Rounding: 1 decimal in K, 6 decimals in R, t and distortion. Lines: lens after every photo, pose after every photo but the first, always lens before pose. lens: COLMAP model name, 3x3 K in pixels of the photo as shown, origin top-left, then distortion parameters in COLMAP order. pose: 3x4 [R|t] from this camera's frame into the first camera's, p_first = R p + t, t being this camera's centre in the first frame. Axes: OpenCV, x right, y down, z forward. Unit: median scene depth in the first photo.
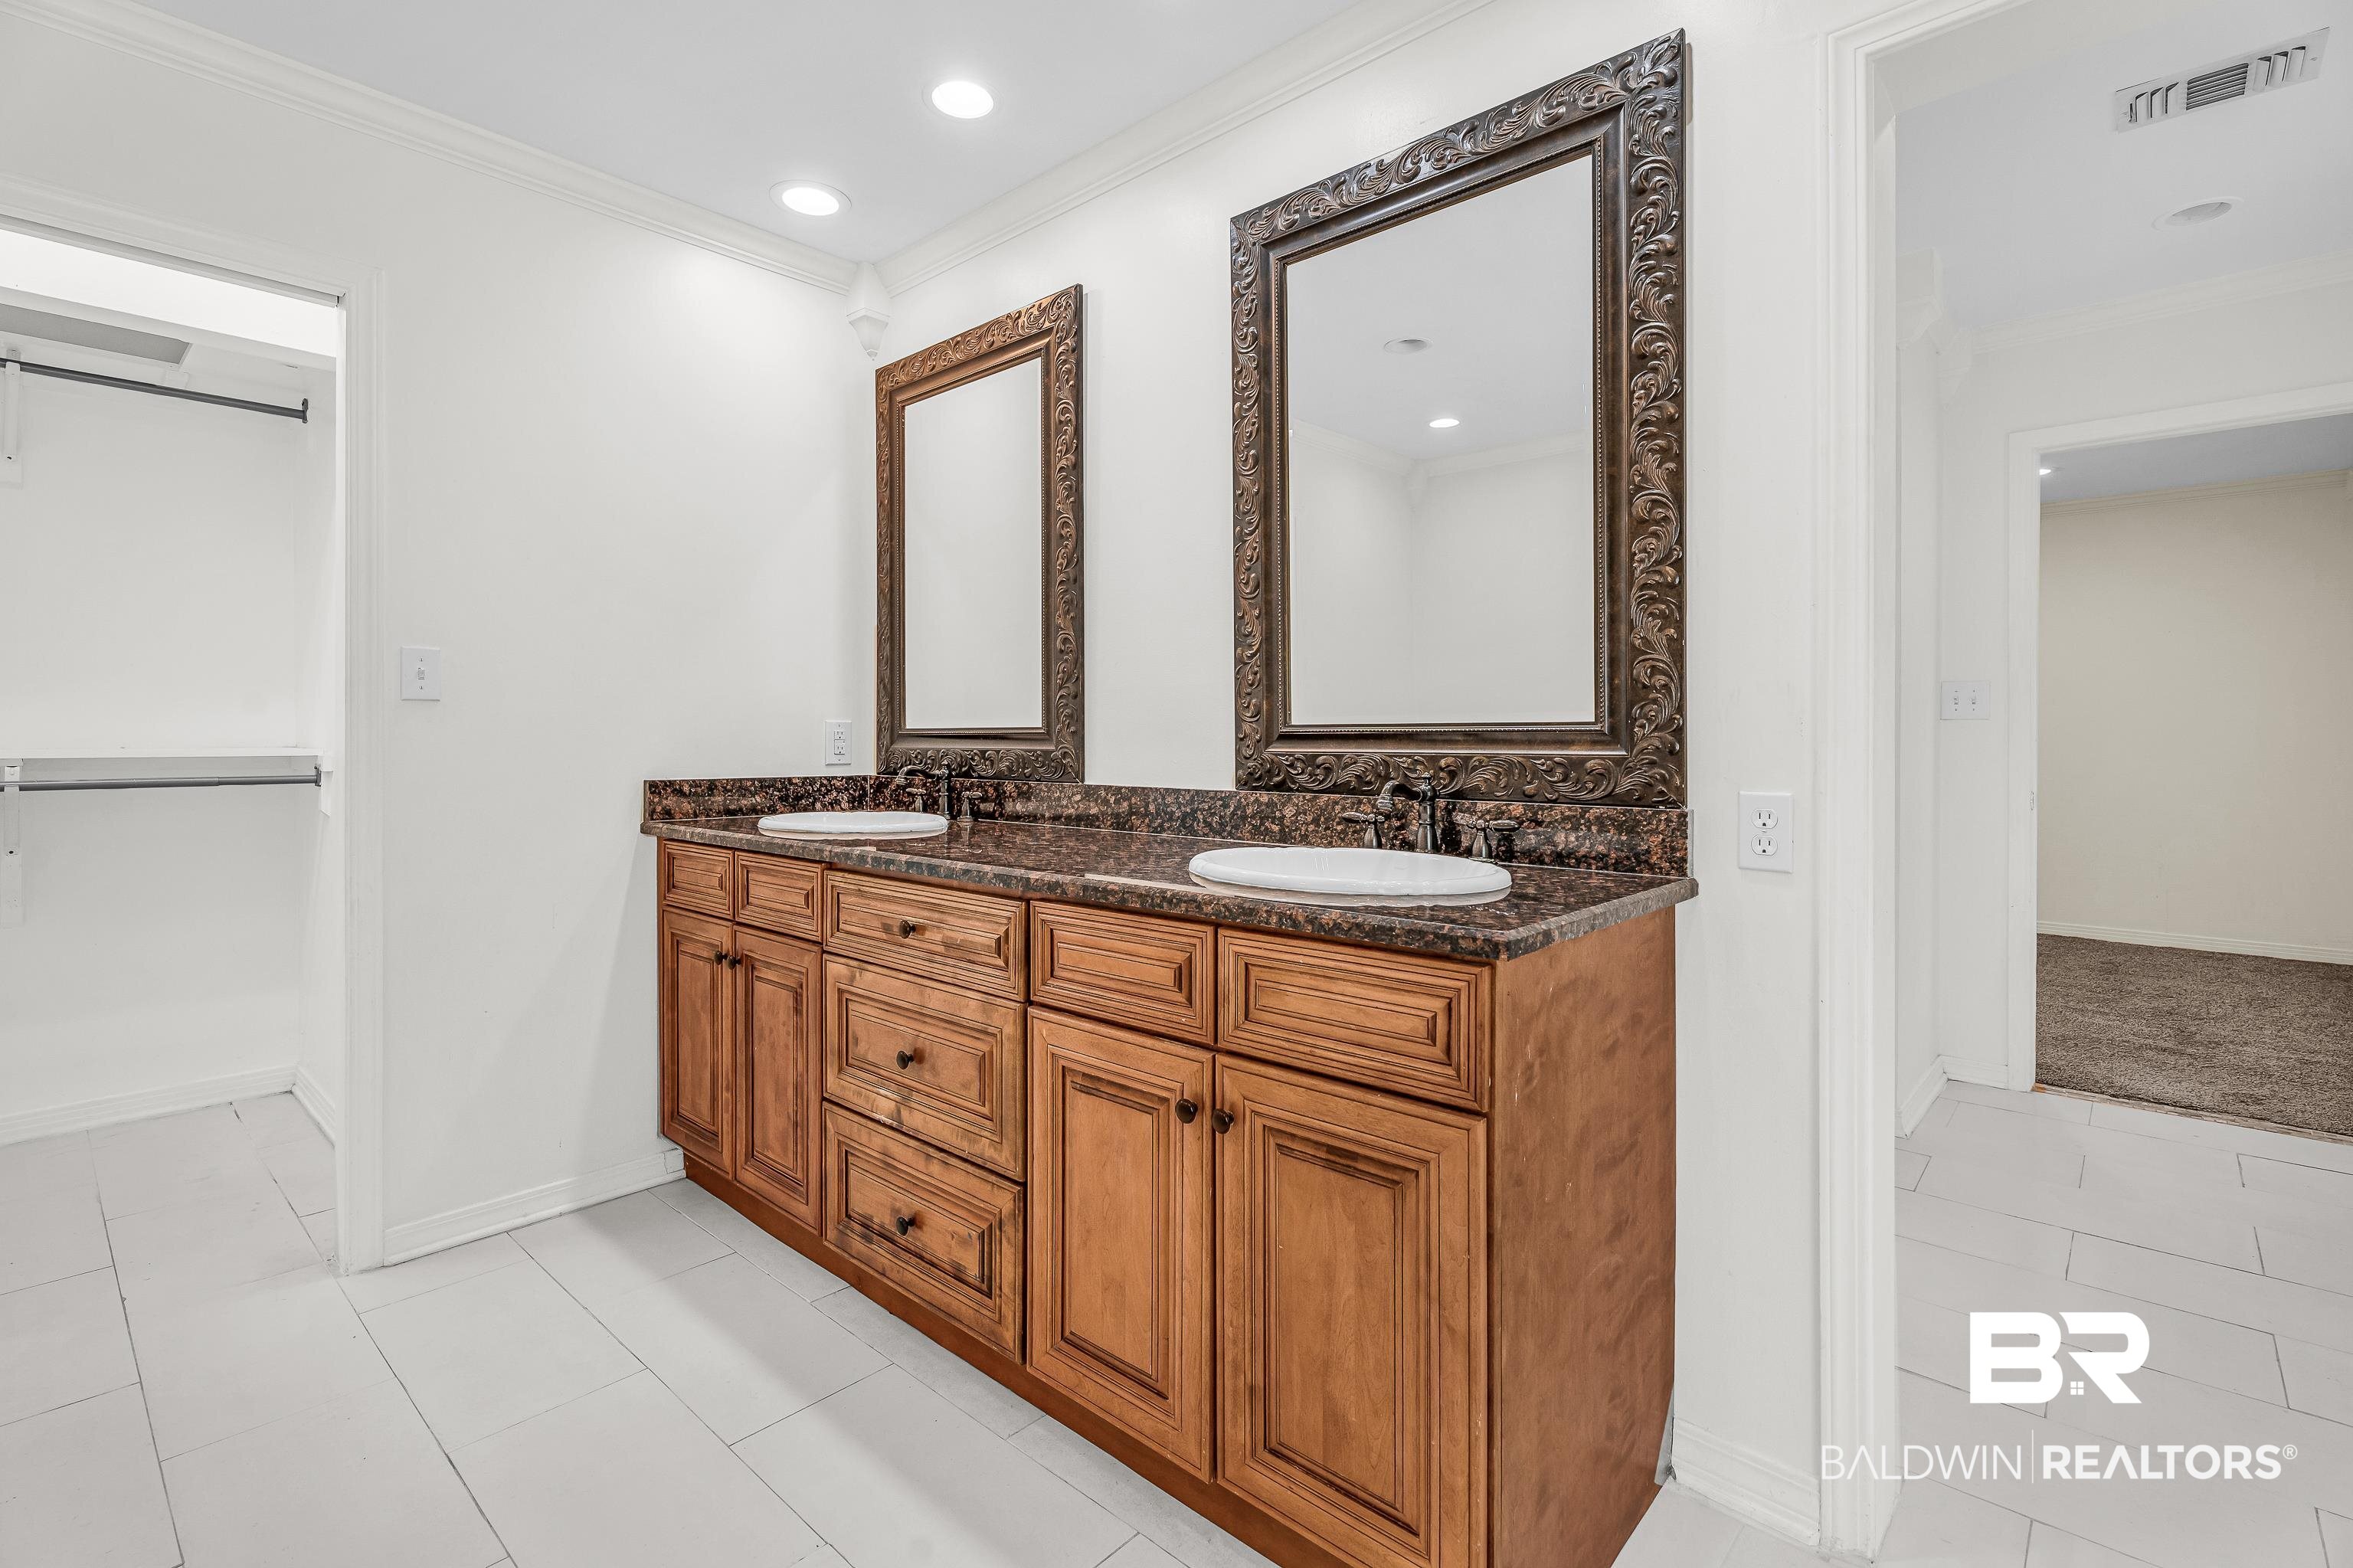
lens RADIAL K [[1083.0, 0, 1099.9], [0, 1083.0, 746.1], [0, 0, 1]] dist [0.001993, 0.000596]
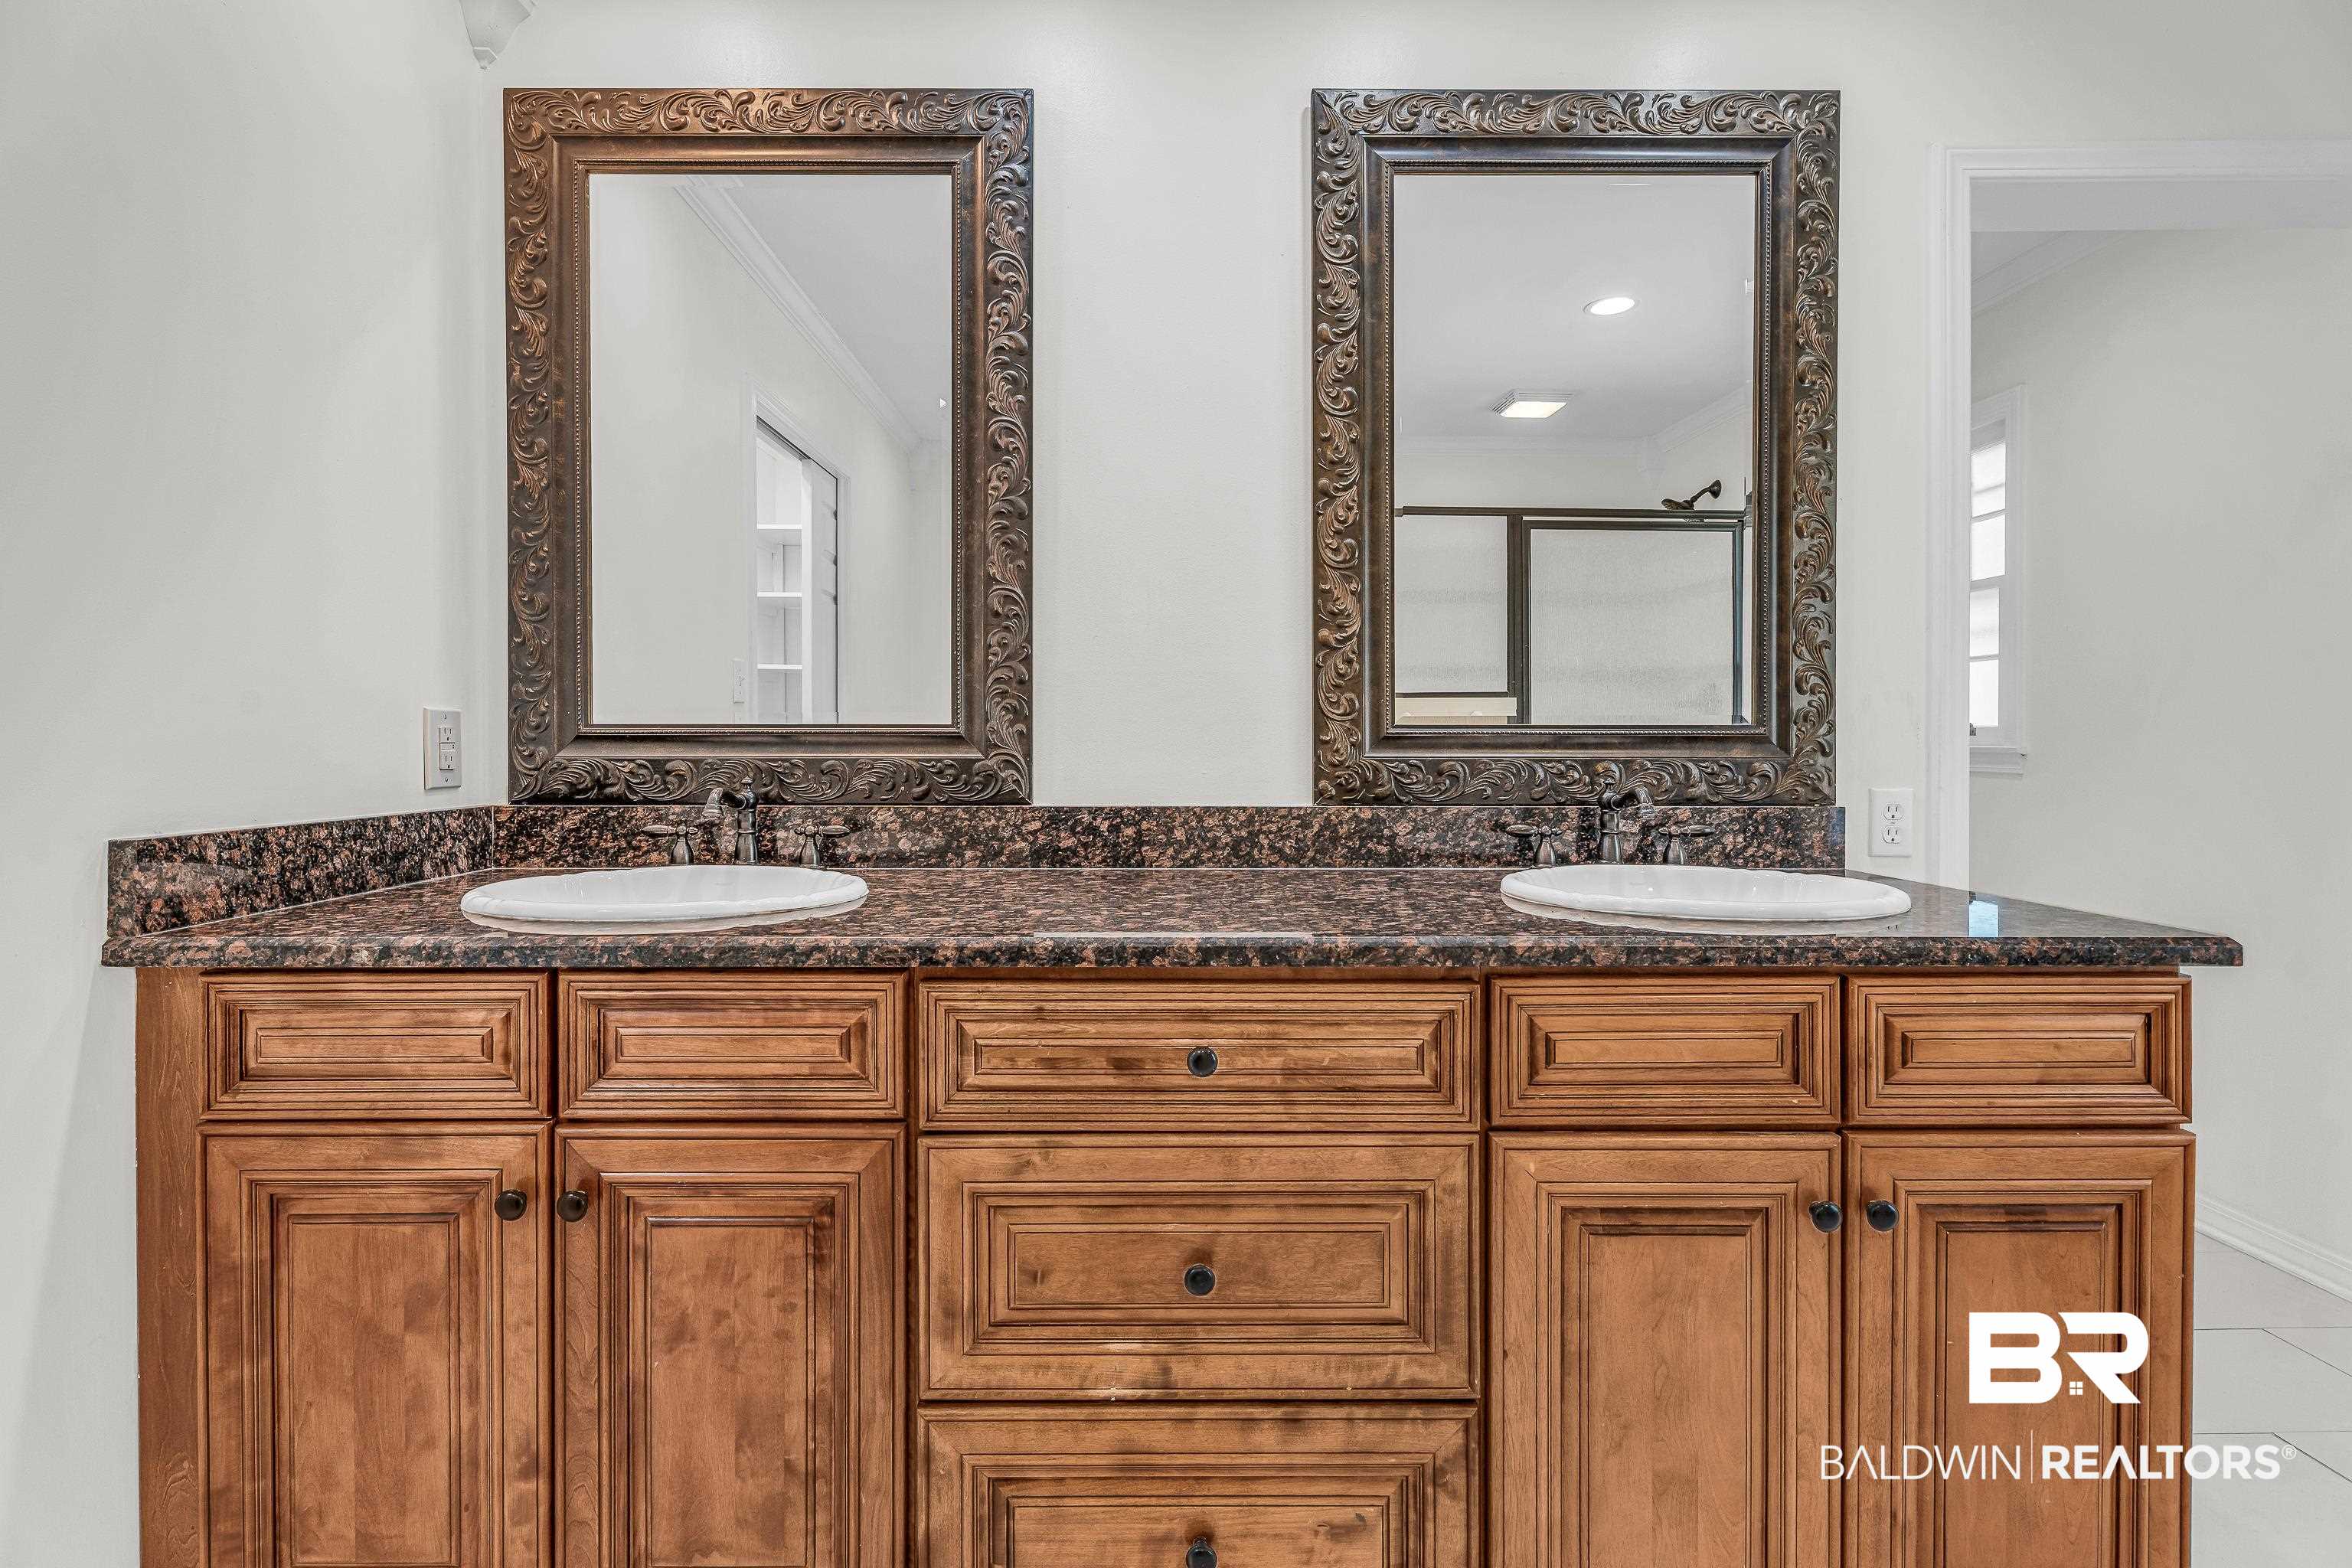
lens RADIAL K [[1082.5, 0, 1175.6], [0, 1082.5, 762.2], [0, 0, 1]] dist [0.001993, 0.000596]
pose [[0.710338, -0.013102, 0.703739, -0.516781], [0.004396, 0.999890, 0.014179, -0.003505], [-0.703847, -0.006978, 0.710317, 0.500338]]
